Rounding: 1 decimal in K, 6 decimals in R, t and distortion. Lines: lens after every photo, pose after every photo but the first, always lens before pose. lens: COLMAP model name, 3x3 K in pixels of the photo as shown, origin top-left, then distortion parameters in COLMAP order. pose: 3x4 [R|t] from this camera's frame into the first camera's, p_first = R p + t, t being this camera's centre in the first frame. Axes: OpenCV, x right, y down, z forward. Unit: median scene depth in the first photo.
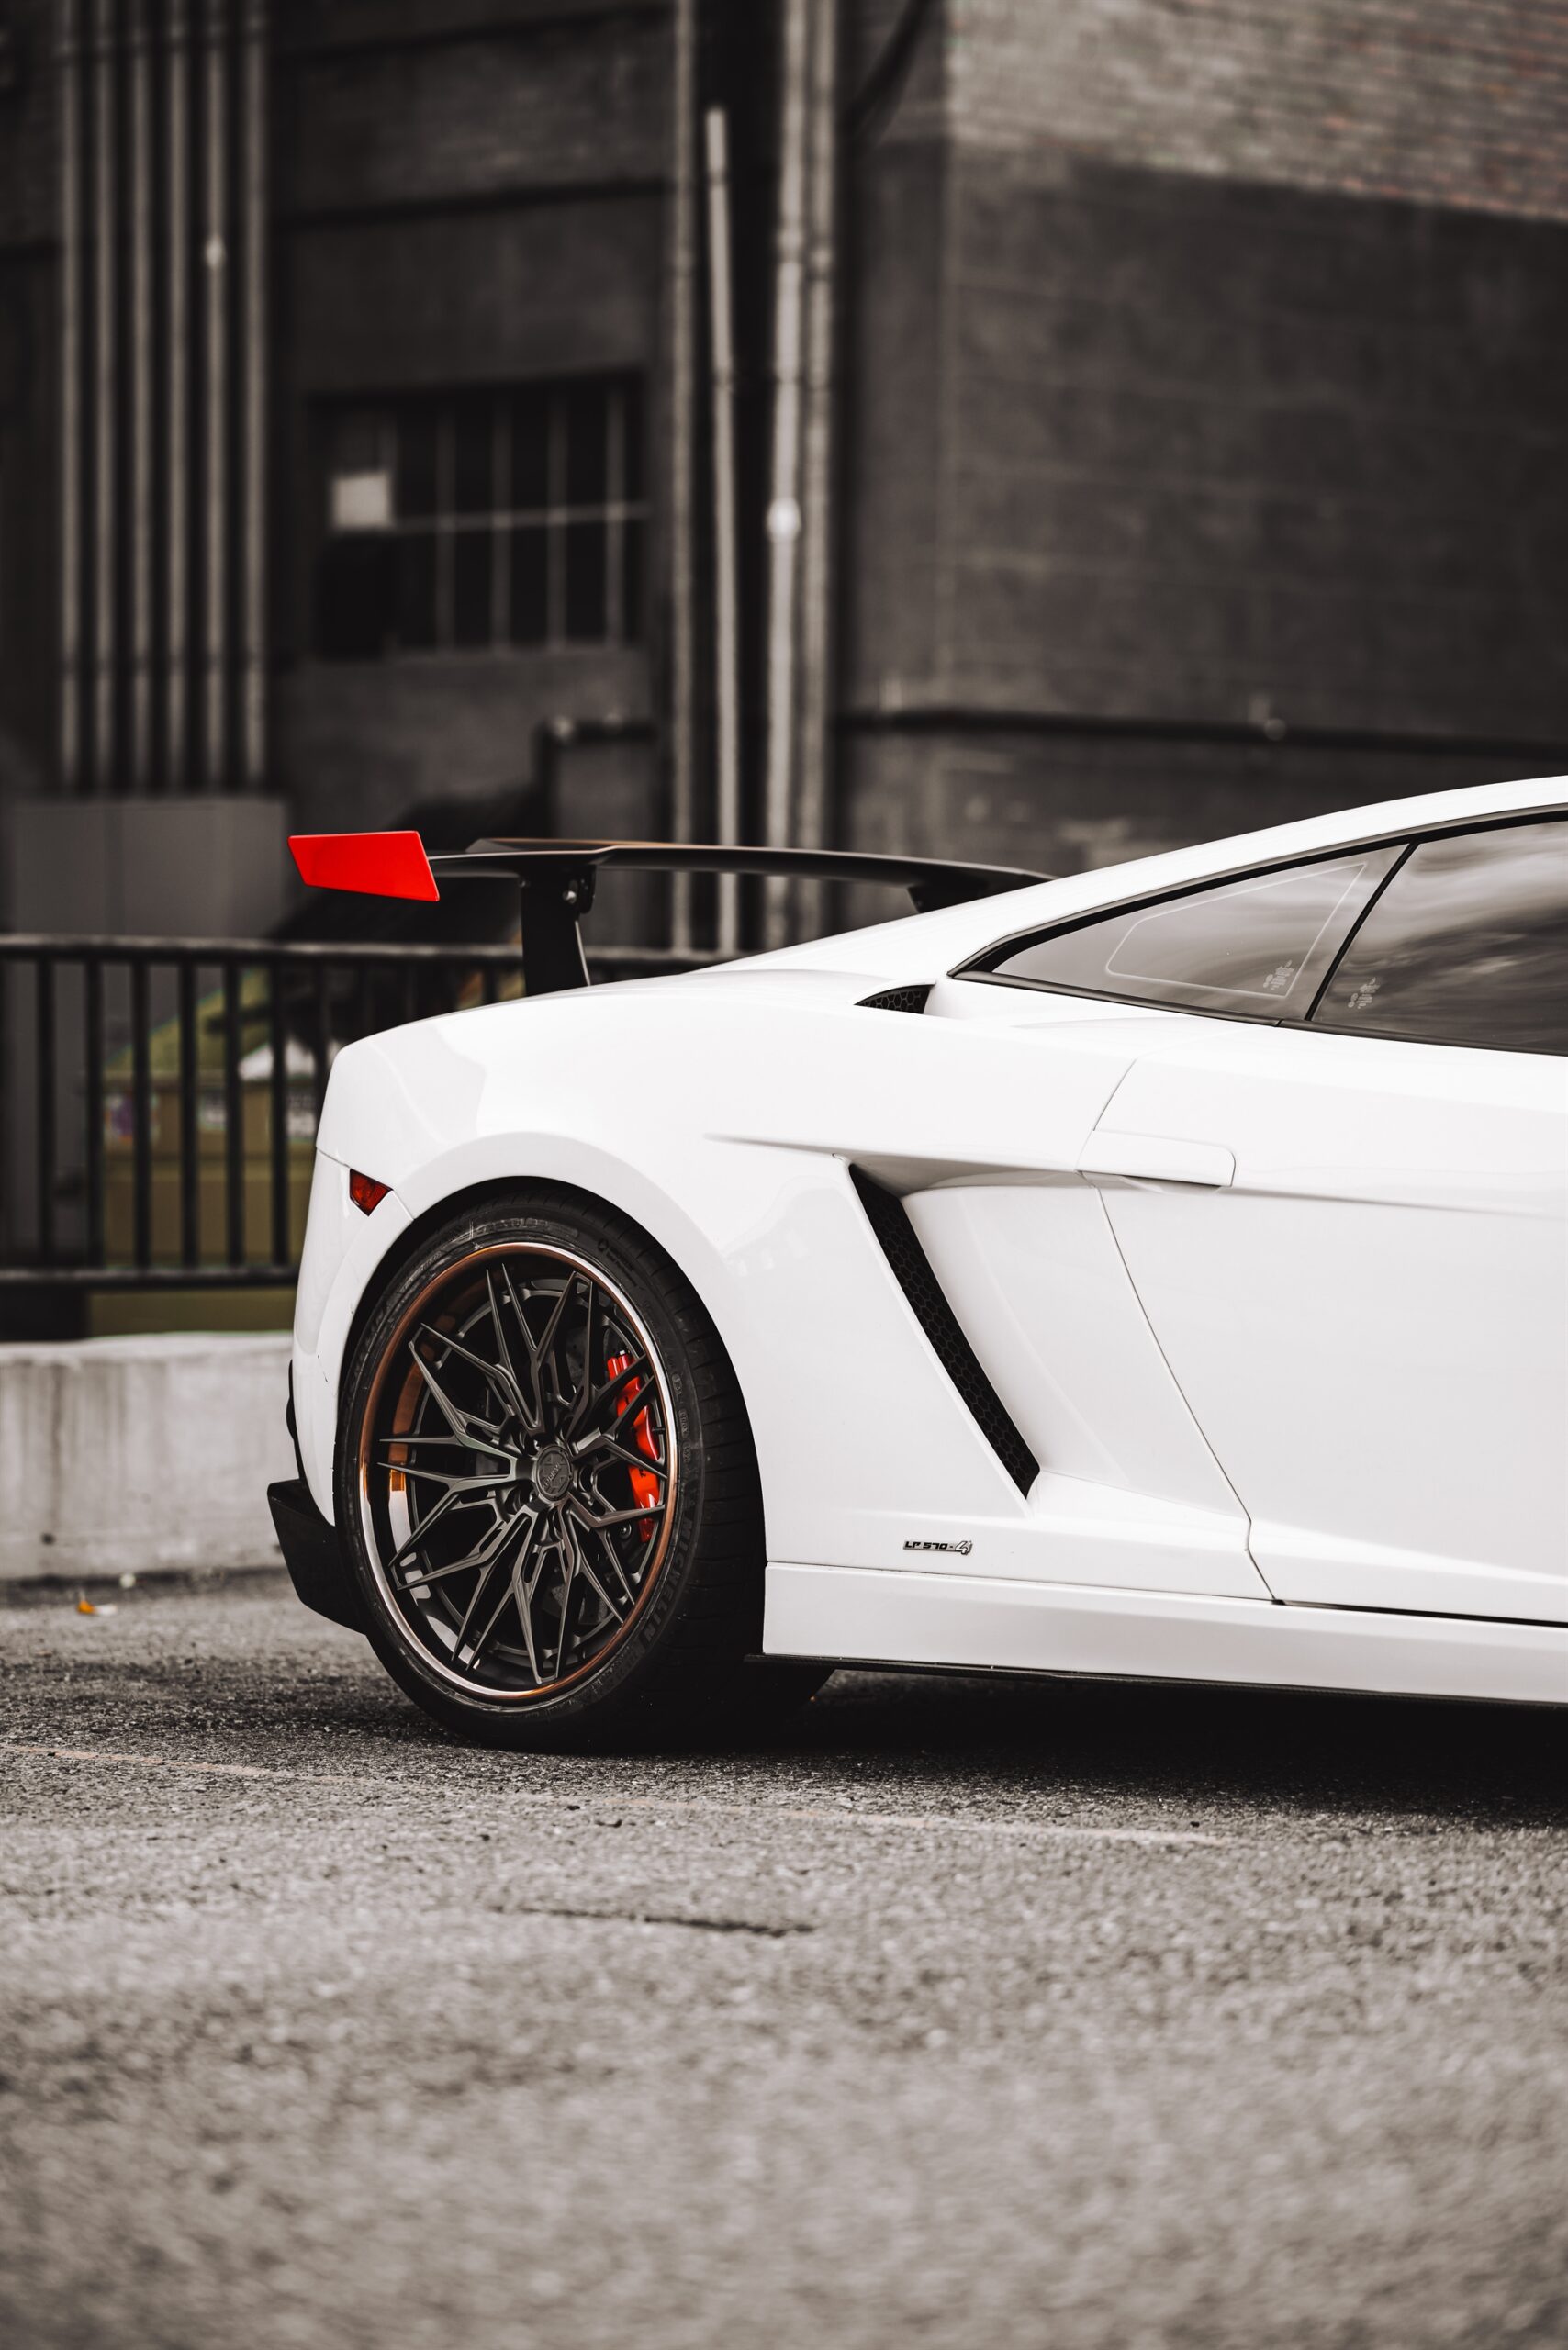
lens RADIAL K [[7366.9, 0, 784.0], [0, 7366.9, 1175.0], [0, 0, 1]] dist [0.230954, 2.421311]
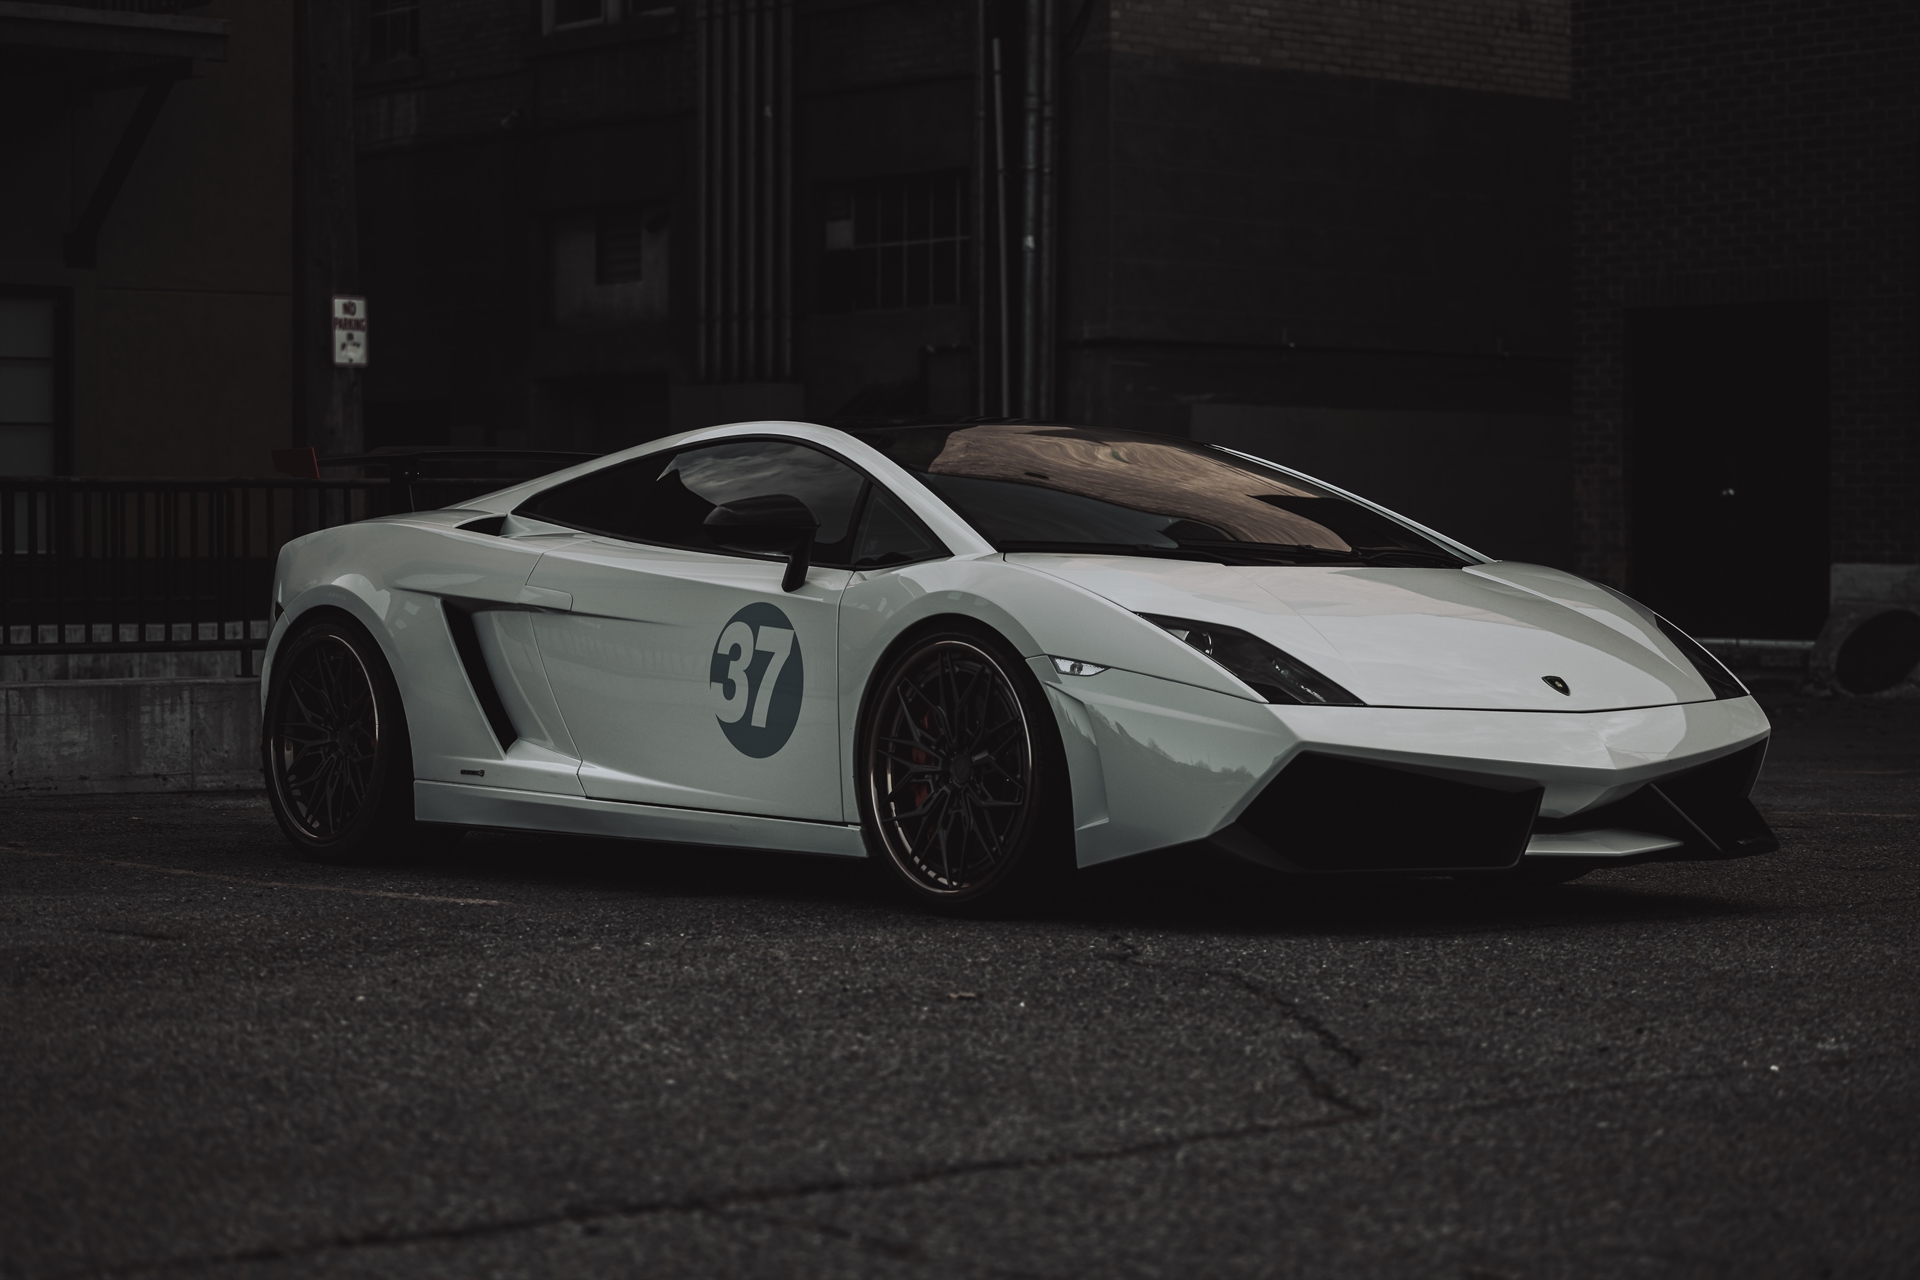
lens RADIAL K [[3888.8, 0, 960.0], [0, 3888.8, 640.0], [0, 0, 1]] dist [-0.200229, -0.227390]
pose [[0.996621, -0.006292, -0.081892, 0.152463], [0.007909, 0.999780, 0.019432, -0.006447], [0.081751, -0.020014, 0.996452, -0.088885]]
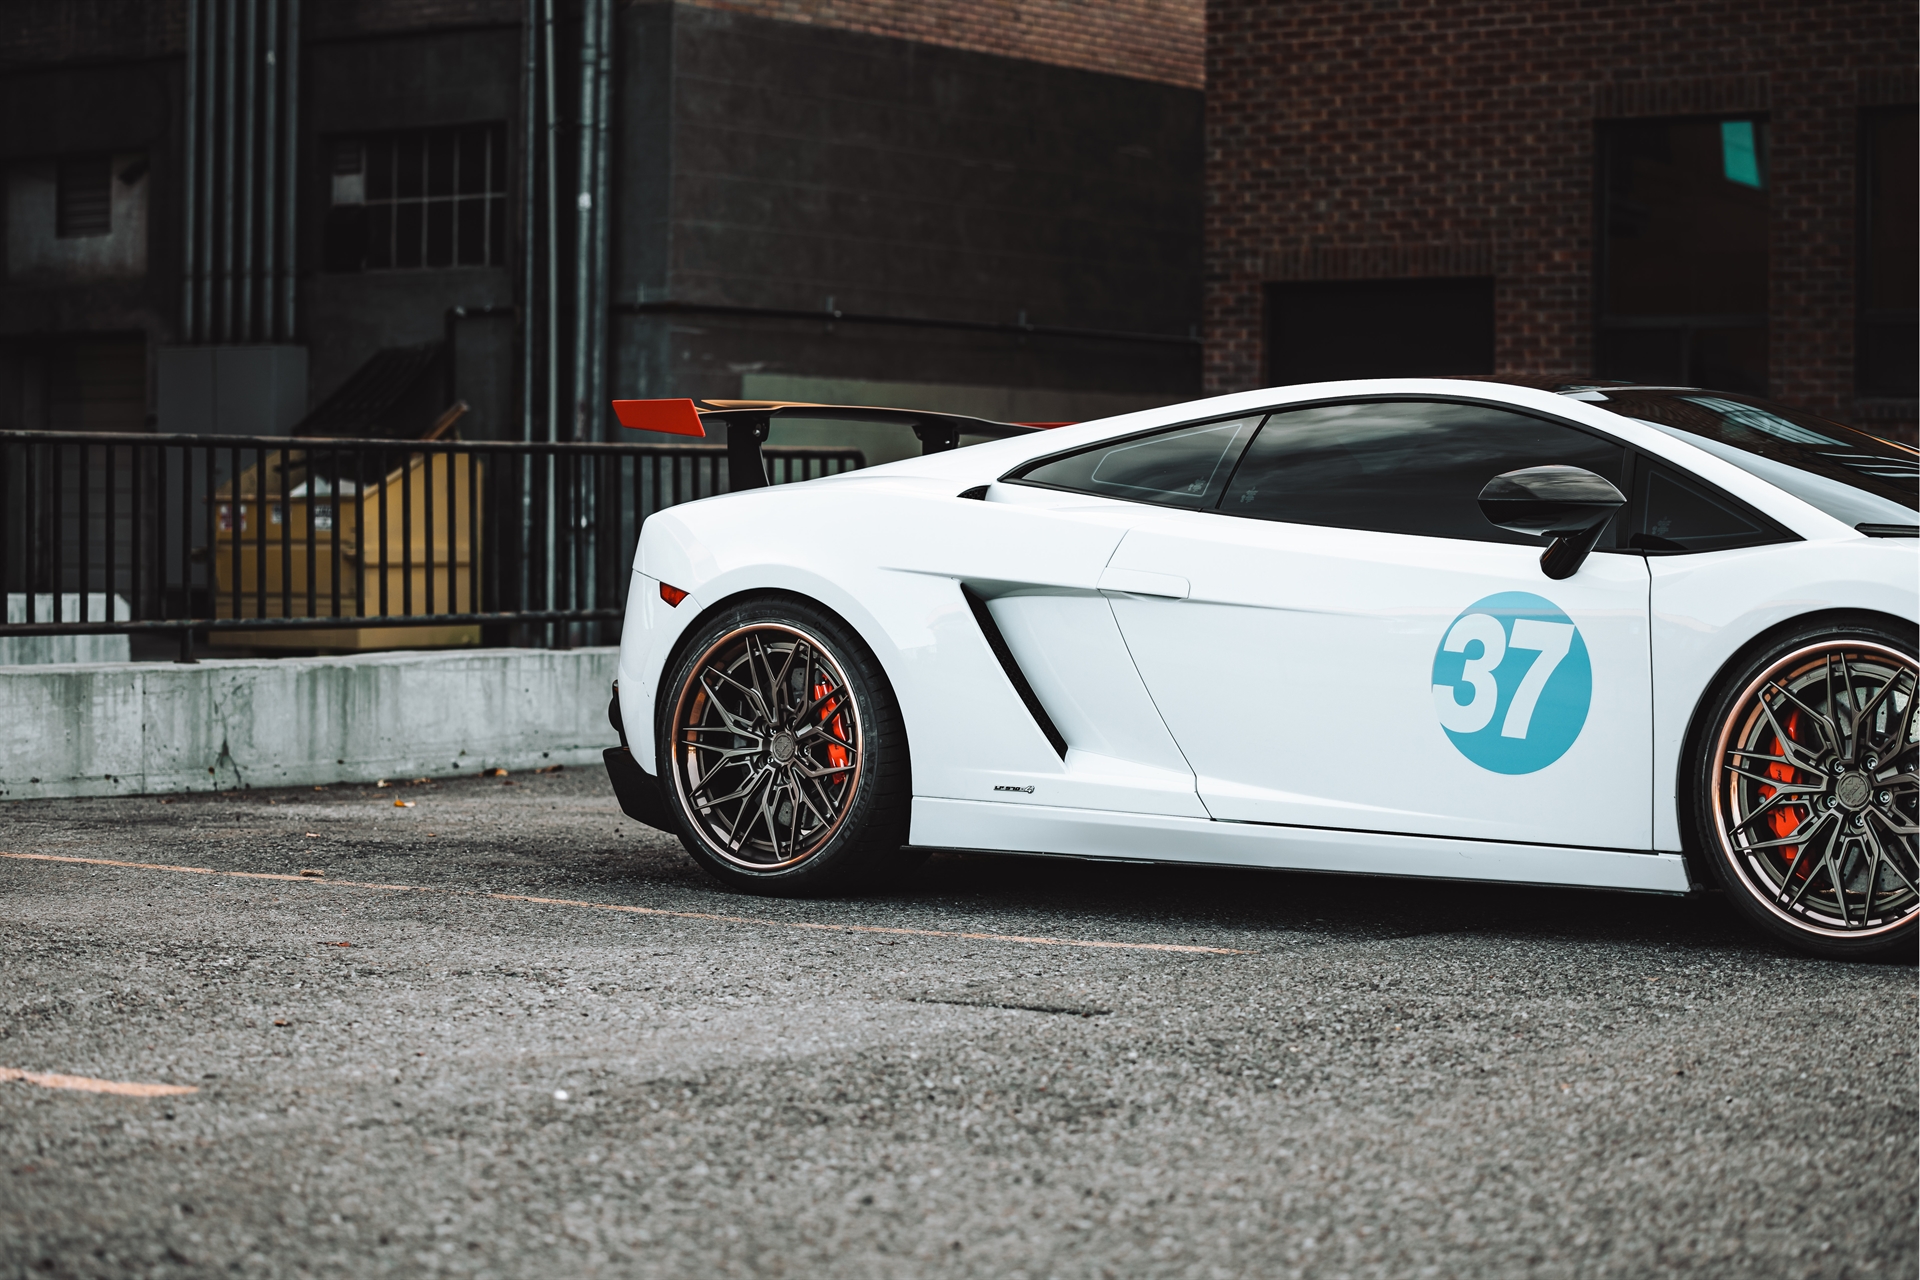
lens RADIAL K [[3888.8, 0, 960.0], [0, 3888.8, 640.0], [0, 0, 1]] dist [-0.200229, -0.227390]
pose [[0.992071, -0.000546, 0.125677, -0.067438], [-0.002803, 0.999646, 0.026466, -0.007725], [-0.125647, -0.026608, 0.991718, 0.014260]]
